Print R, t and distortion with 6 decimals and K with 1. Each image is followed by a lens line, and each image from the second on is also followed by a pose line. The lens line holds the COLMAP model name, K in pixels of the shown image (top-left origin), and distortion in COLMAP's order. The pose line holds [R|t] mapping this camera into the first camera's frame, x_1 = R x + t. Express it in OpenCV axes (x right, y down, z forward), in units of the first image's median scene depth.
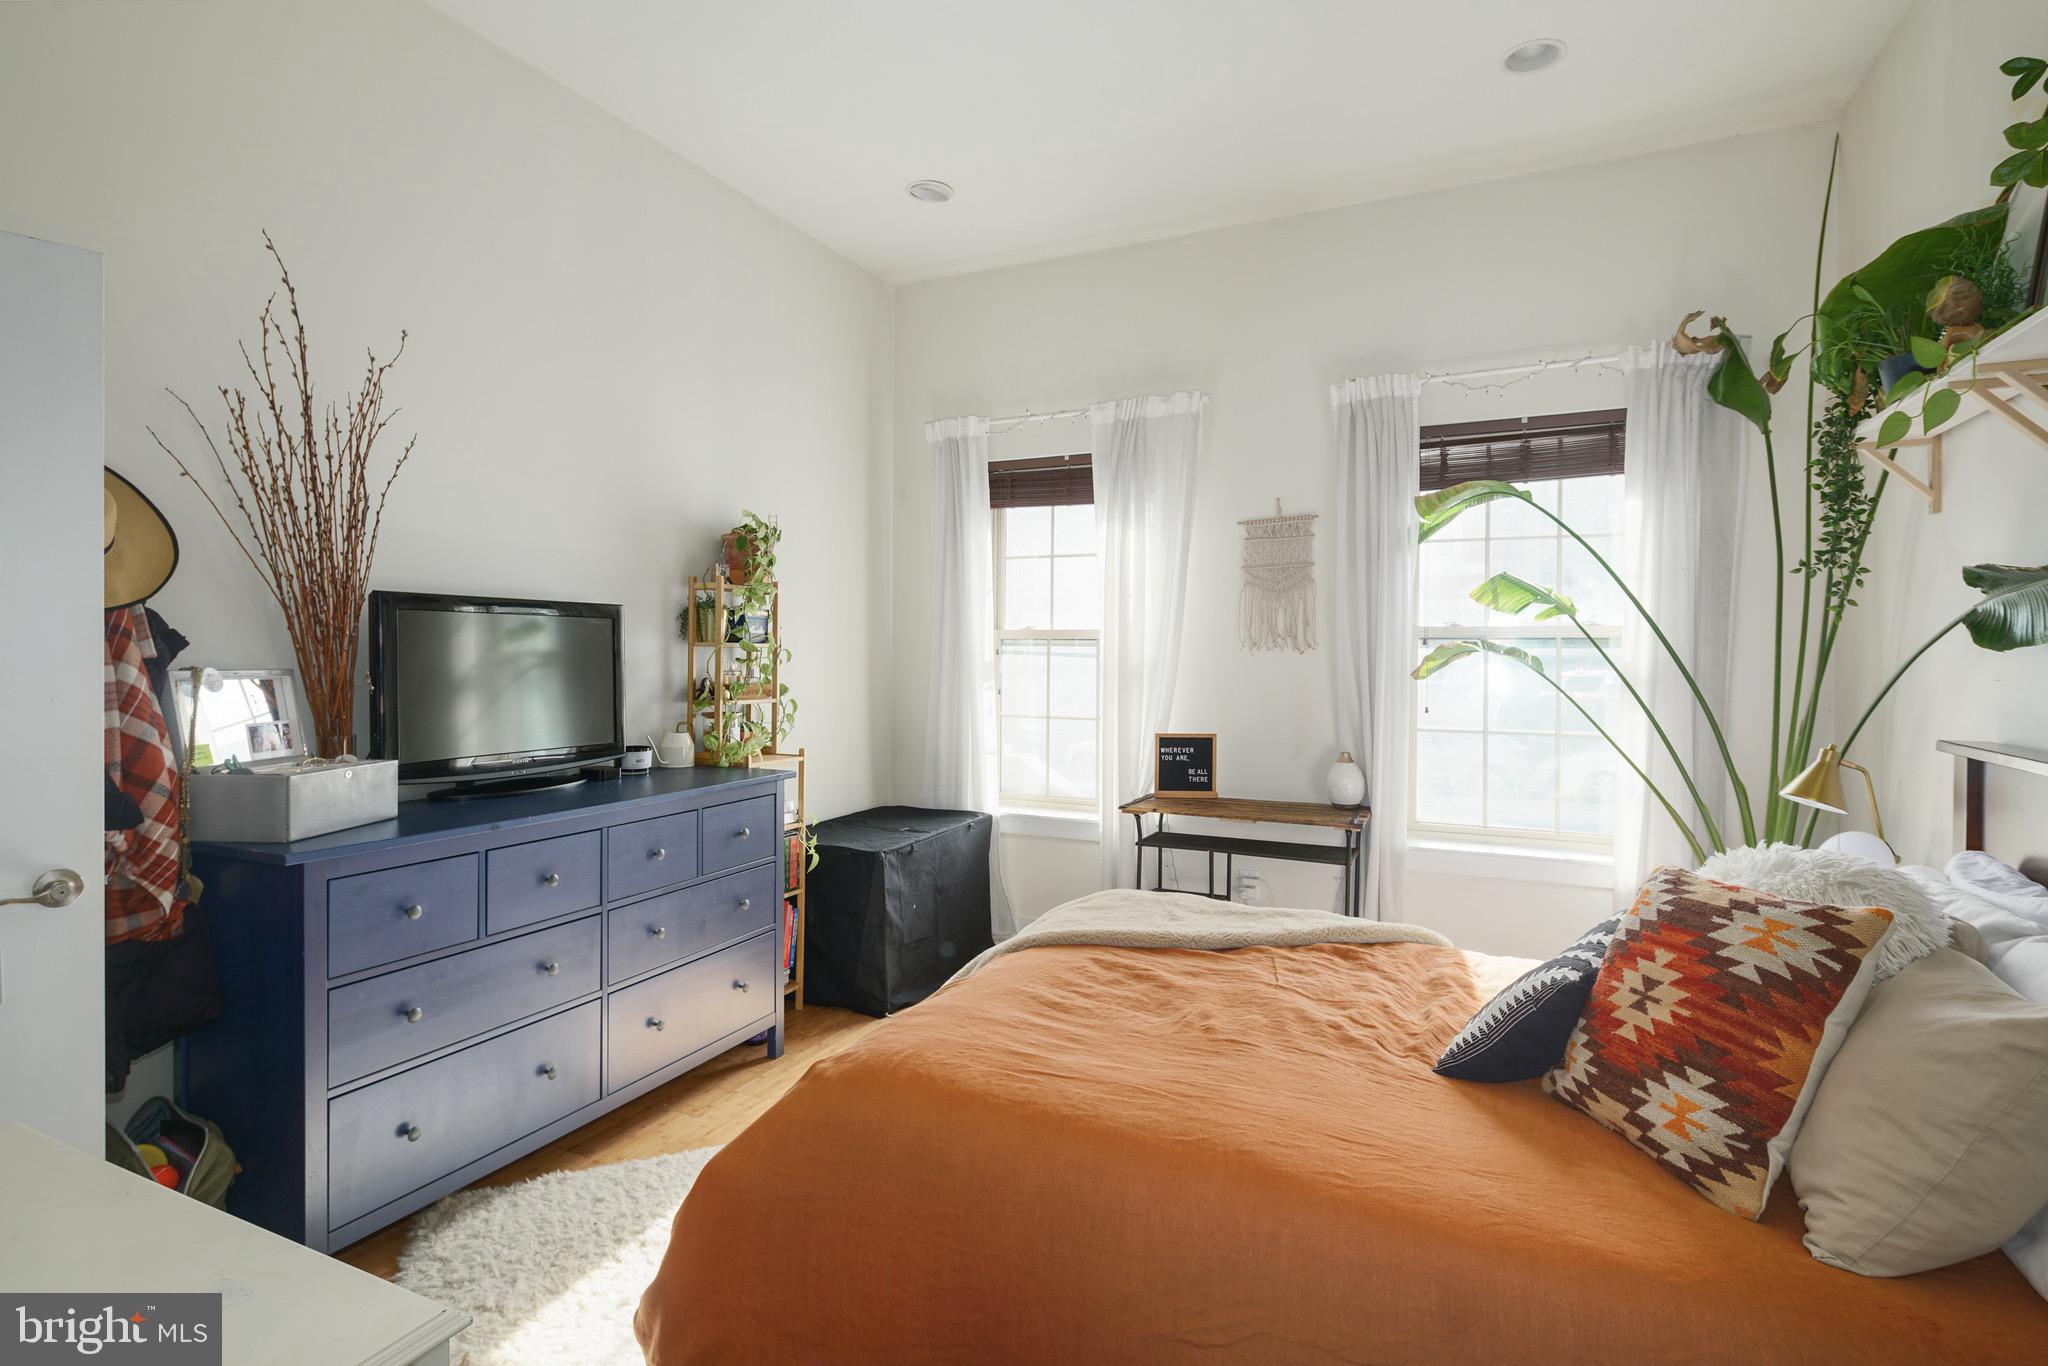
lens RADIAL K [[1018.7, 0, 1016.7], [0, 1018.7, 664.7], [0, 0, 1]] dist [0.008902, -0.008767]
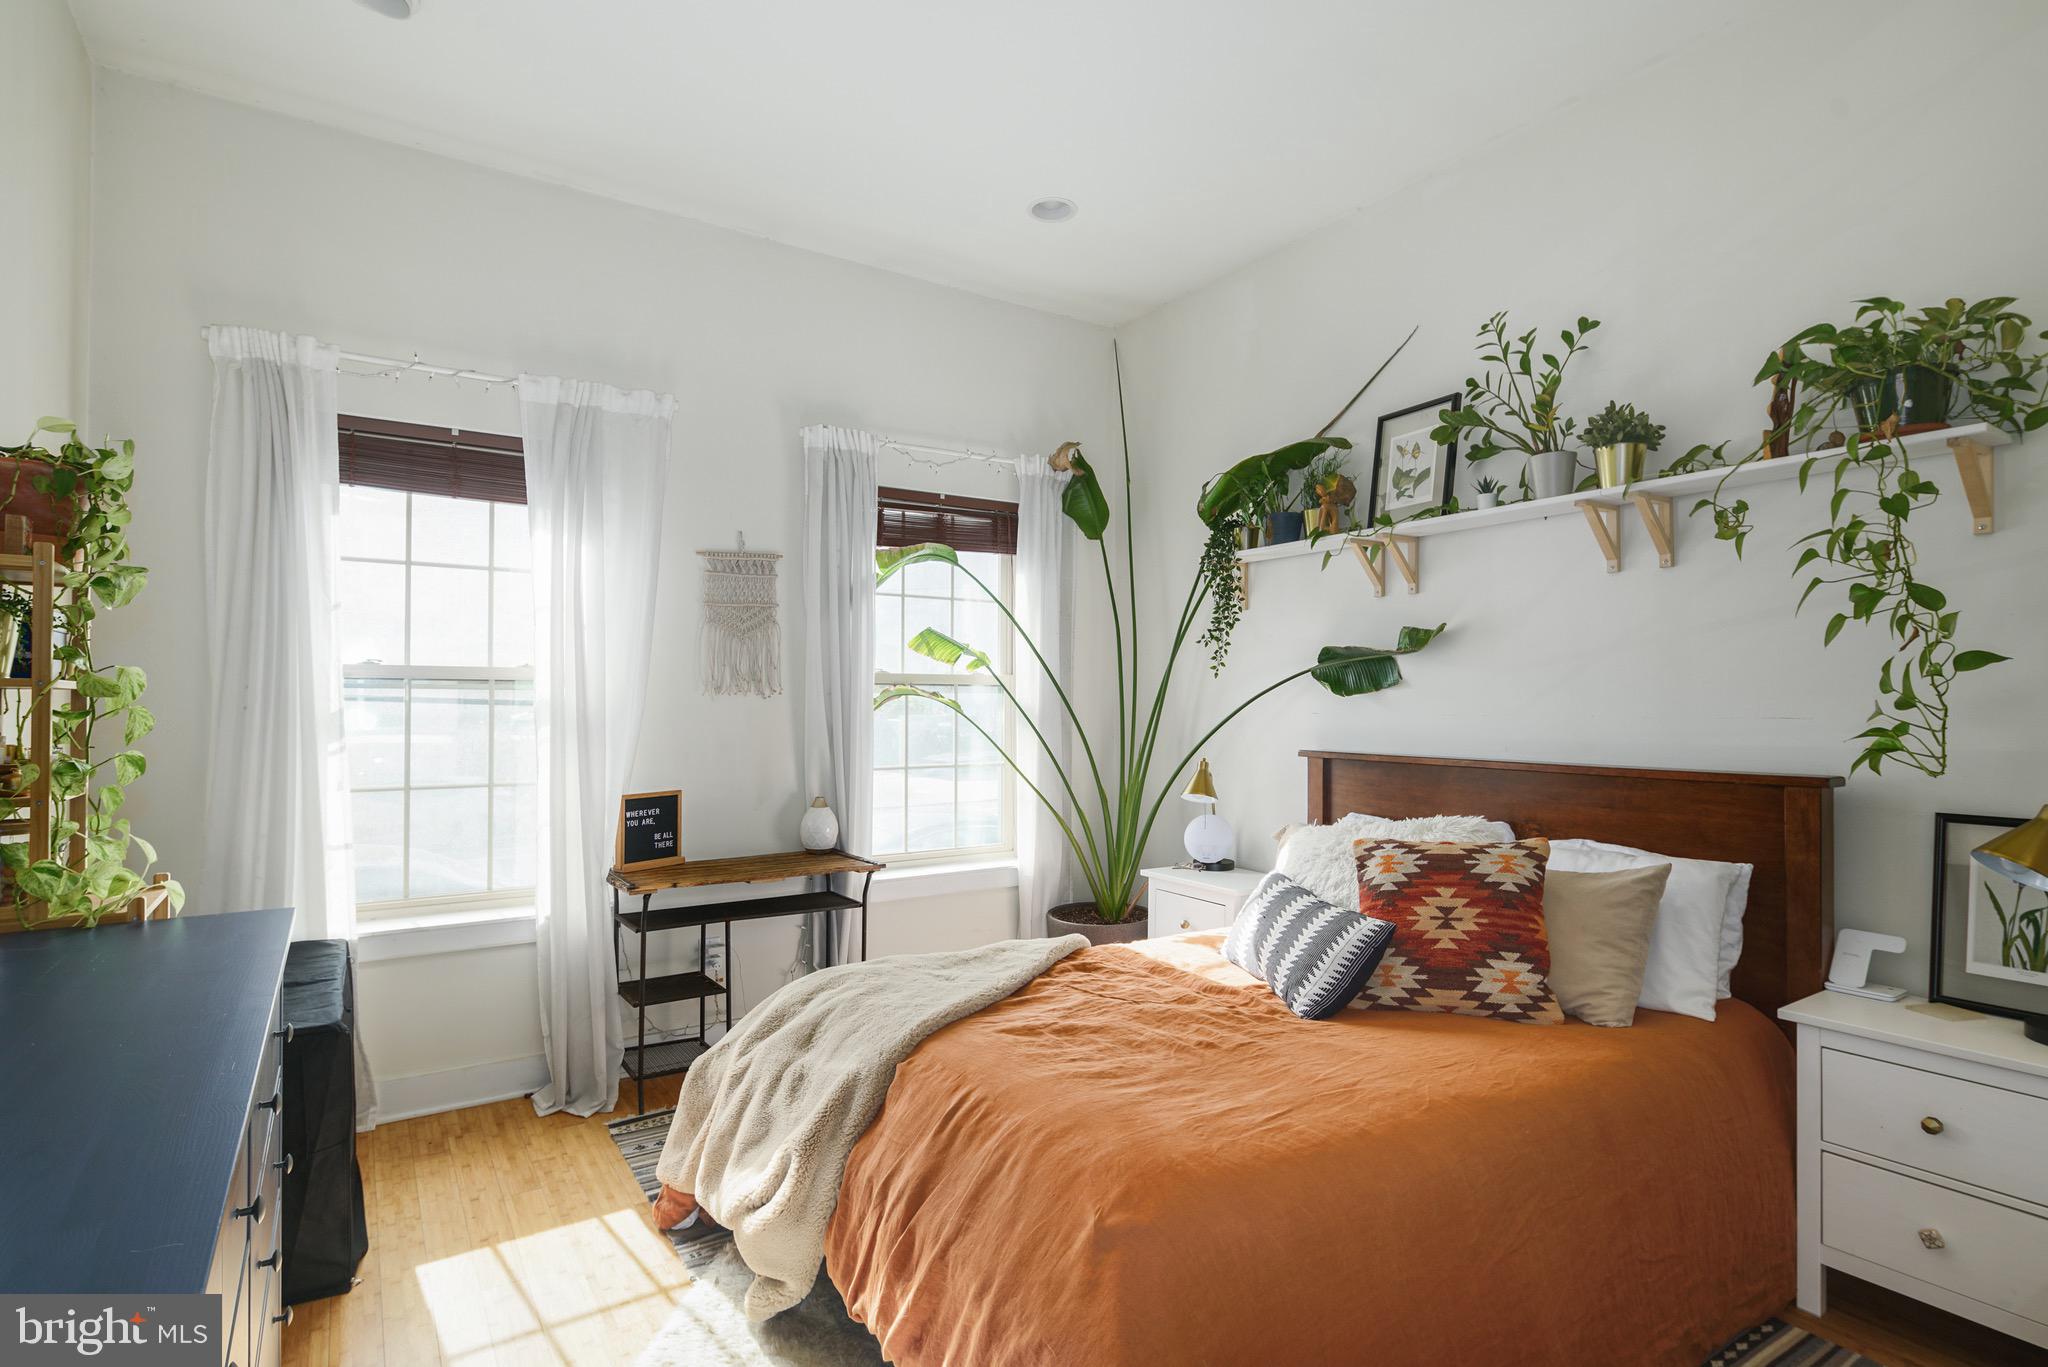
lens RADIAL K [[1031.9, 0, 1014.6], [0, 1031.9, 698.9], [0, 0, 1]] dist [0.000522, -0.000255]
pose [[0.510200, -0.002837, 0.860051, -0.488755], [0.010507, 0.999940, -0.002935, -0.005446], [-0.859992, 0.010534, 0.510199, 0.348665]]
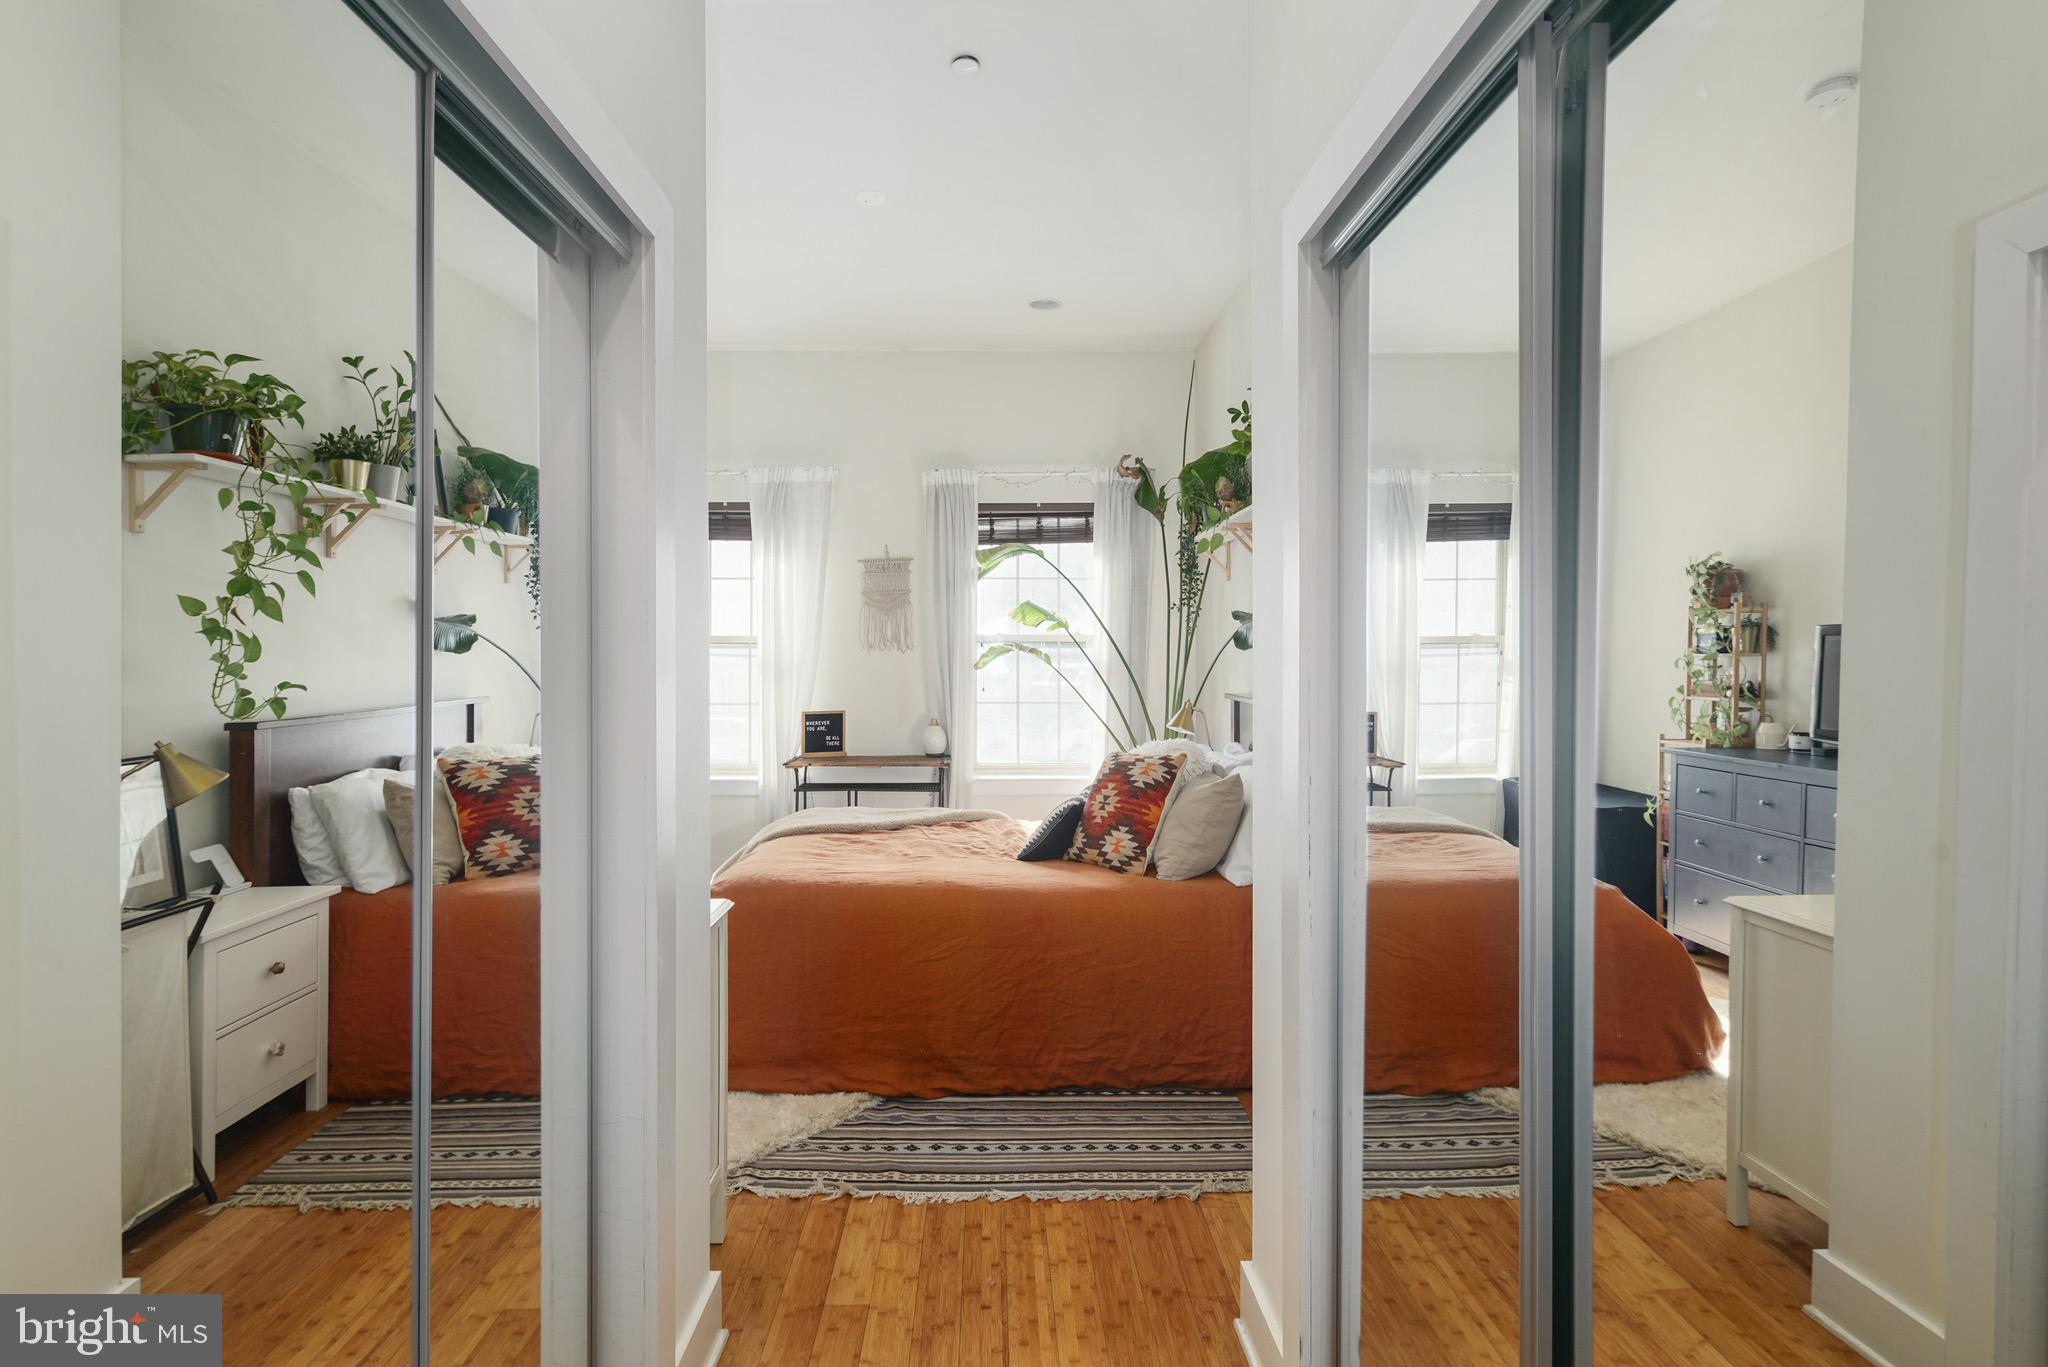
lens RADIAL K [[1050.2, 0, 1008.3], [0, 1050.2, 661.7], [0, 0, 1]] dist [-0.001538, -0.000179]
pose [[0.897777, -0.010842, 0.440316, -0.278341], [0.011118, 0.999936, 0.001951, 0.000460], [-0.440309, 0.003144, 0.897841, -0.464710]]
